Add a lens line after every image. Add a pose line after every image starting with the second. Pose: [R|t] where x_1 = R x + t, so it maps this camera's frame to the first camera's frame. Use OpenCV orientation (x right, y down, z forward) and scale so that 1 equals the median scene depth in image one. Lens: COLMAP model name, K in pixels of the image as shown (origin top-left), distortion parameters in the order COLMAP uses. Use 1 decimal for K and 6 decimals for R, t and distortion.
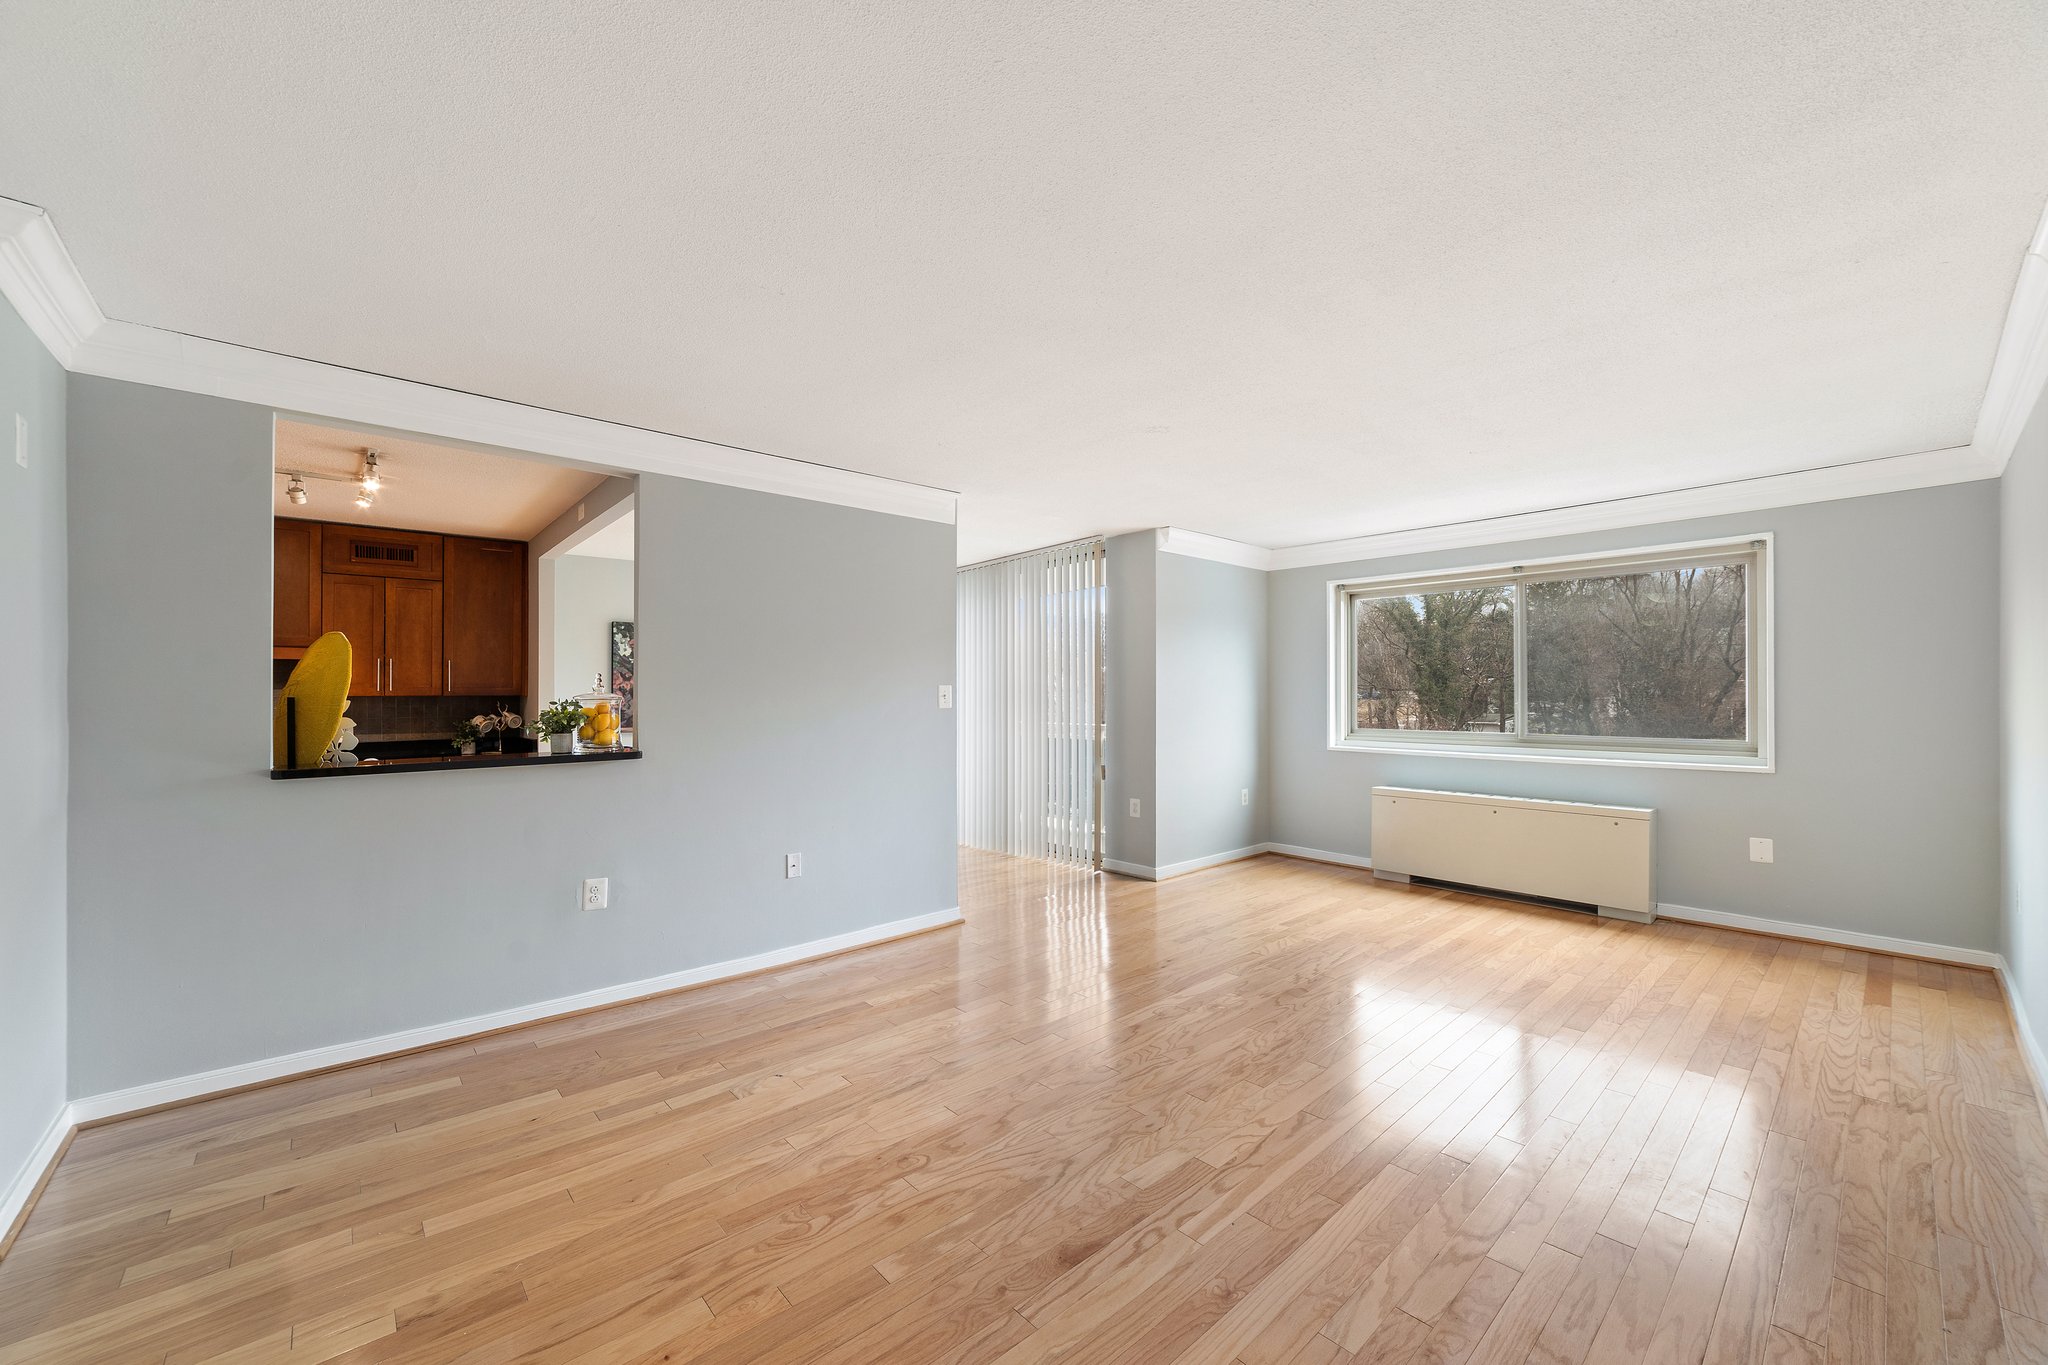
lens RADIAL K [[795.4, 0, 1006.5], [0, 795.4, 700.9], [0, 0, 1]] dist [-0.014934, 0.006271]
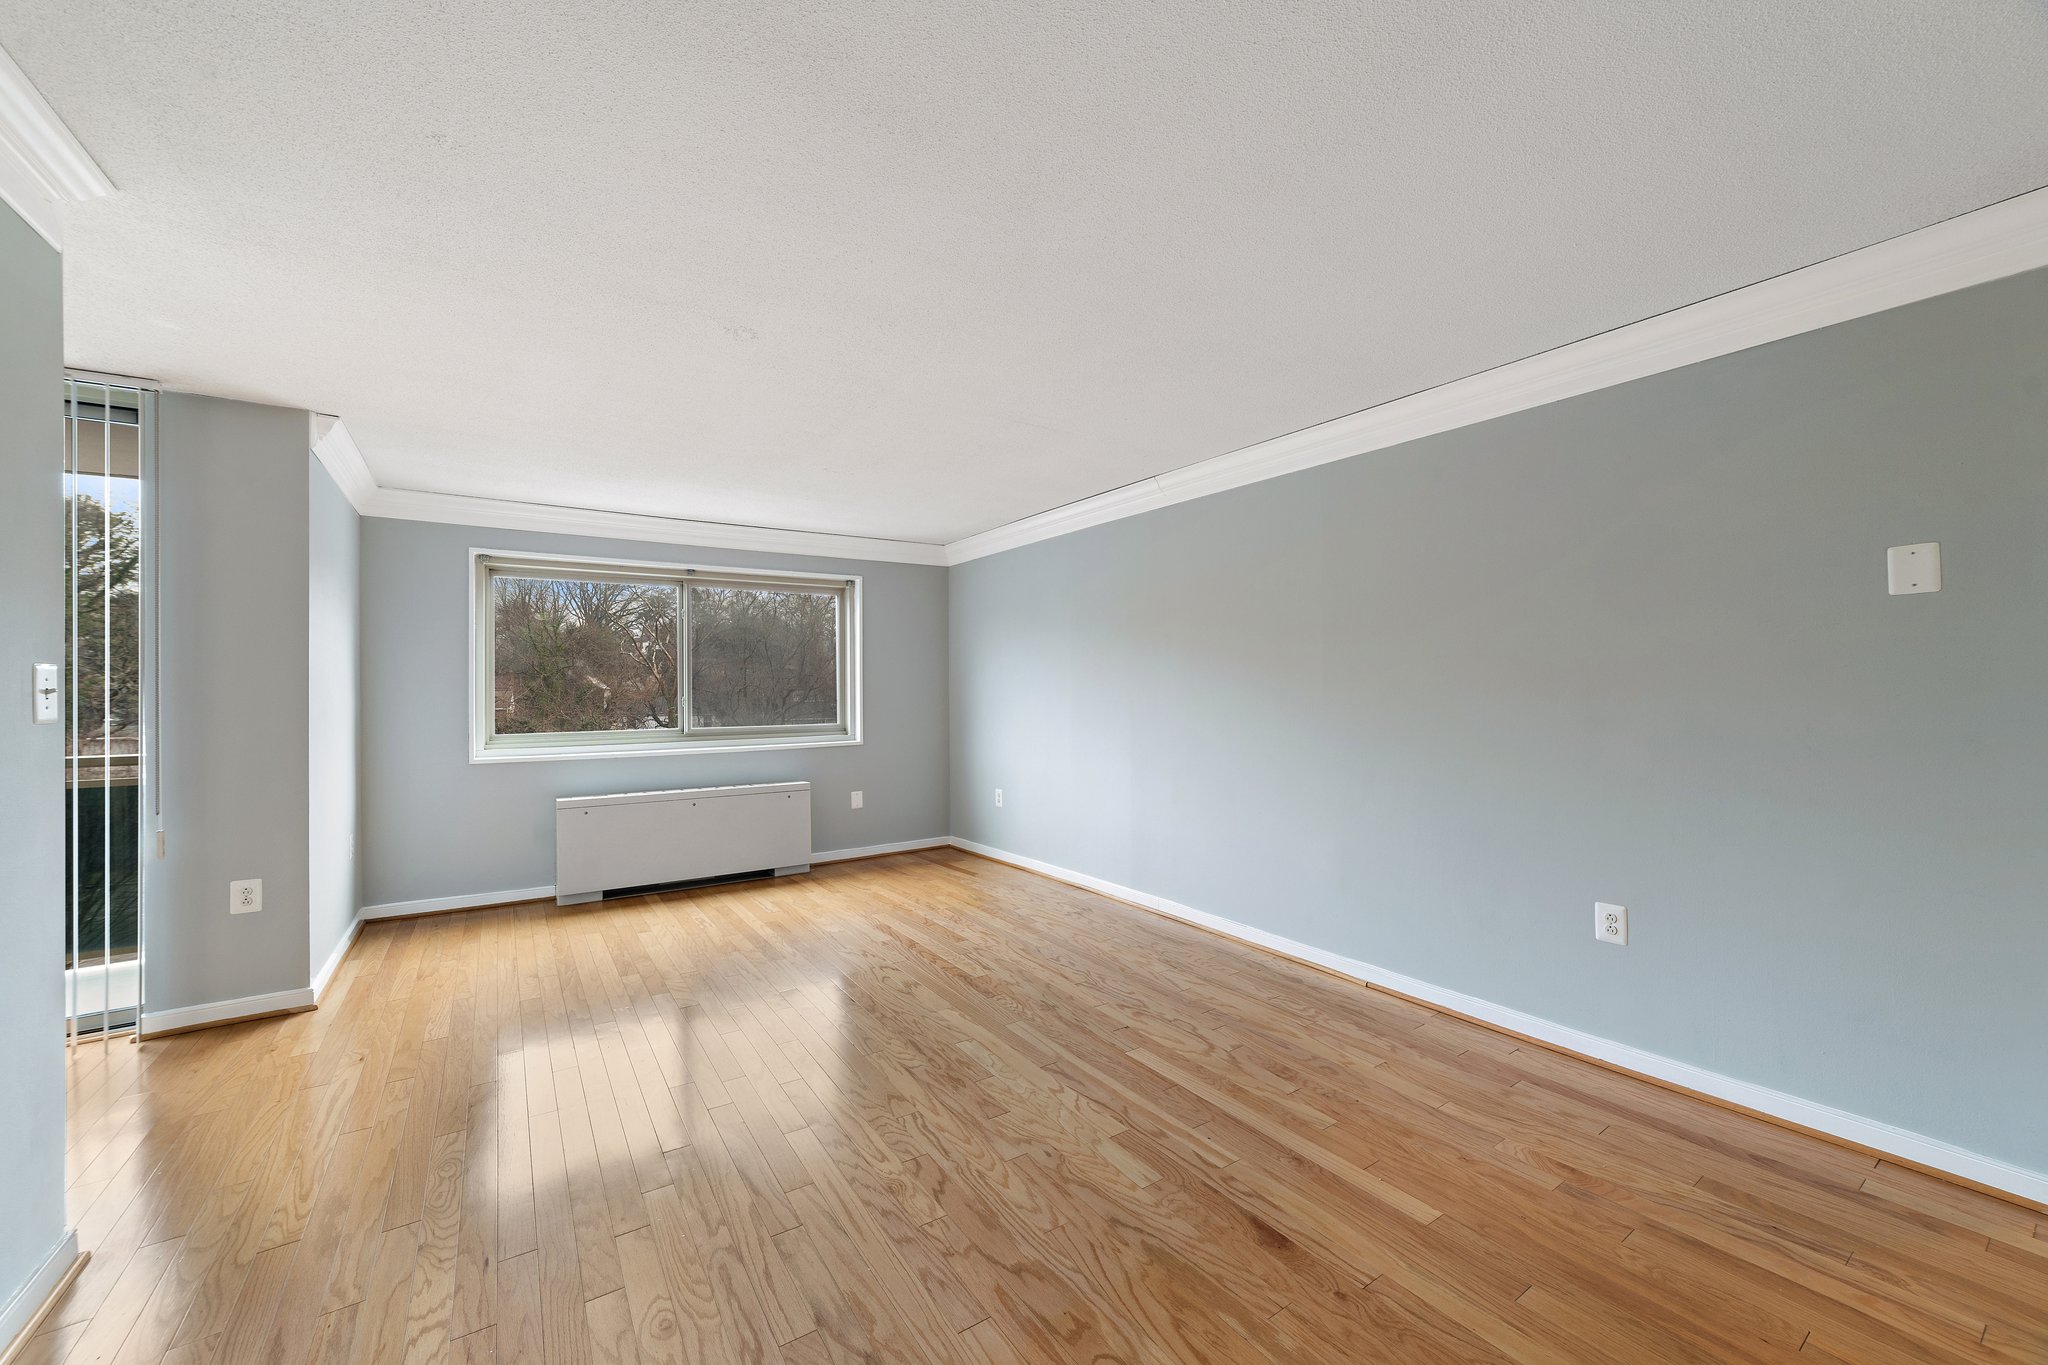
lens RADIAL K [[795.4, 0, 1026.6], [0, 795.4, 678.9], [0, 0, 1]] dist [-0.014934, 0.006271]
pose [[0.126769, 0.014764, 0.991822, -0.405739], [0.018731, 0.999675, -0.017274, 0.003134], [-0.991755, 0.020768, 0.126452, 0.496851]]
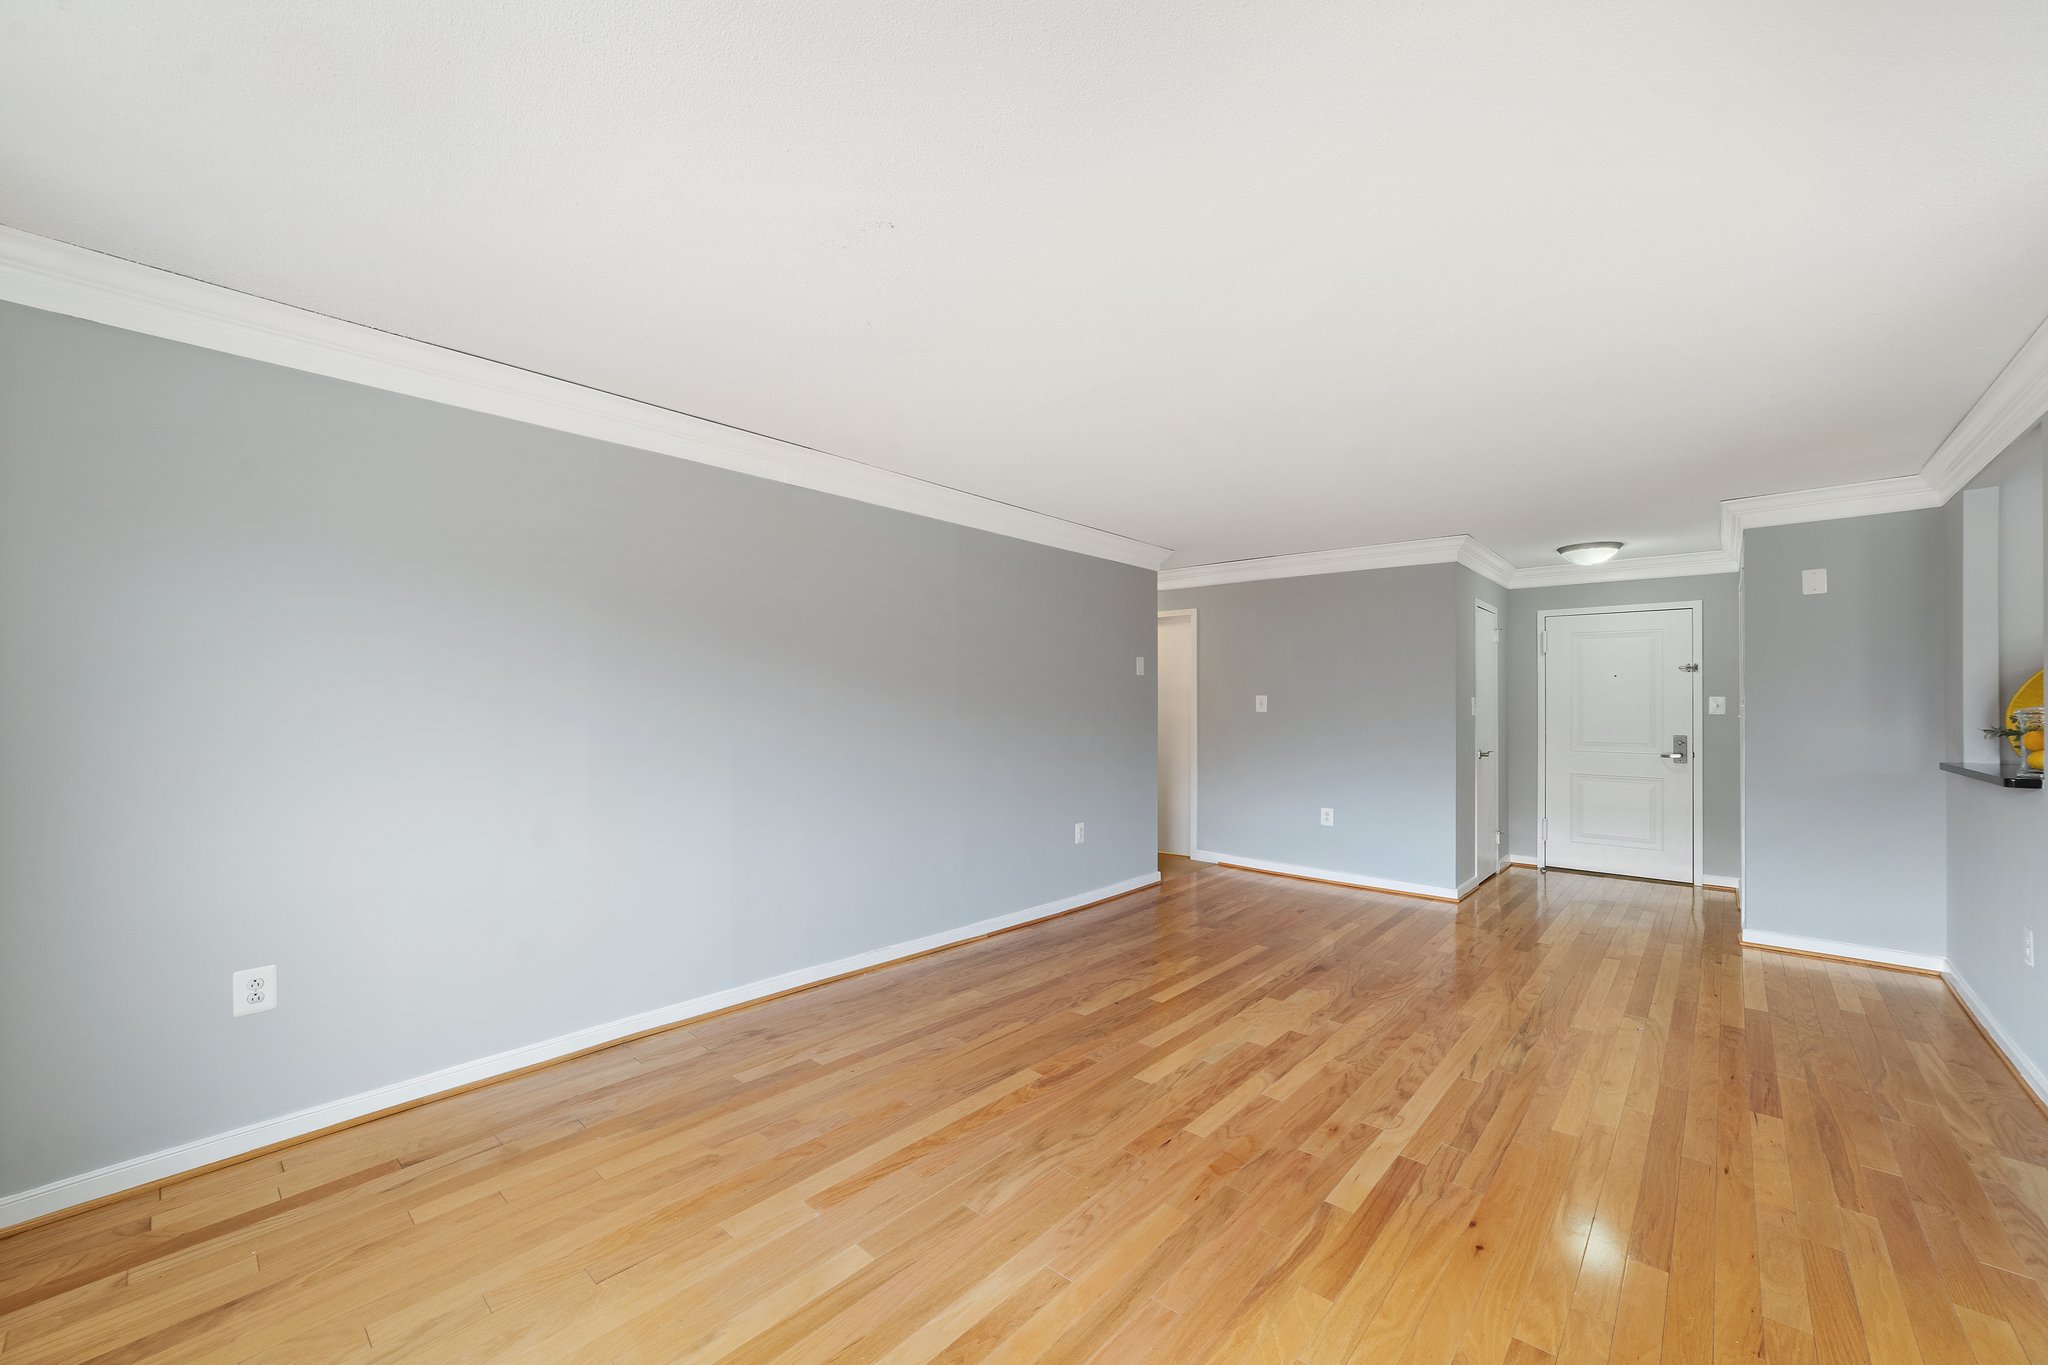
lens RADIAL K [[795.4, 0, 1017.0], [0, 795.4, 708.3], [0, 0, 1]] dist [-0.014934, 0.006271]
pose [[-0.993381, 0.000682, -0.114862, 0.483748], [-0.001329, 0.999847, 0.017428, -0.016488], [0.114856, 0.017465, -0.993229, 1.283812]]
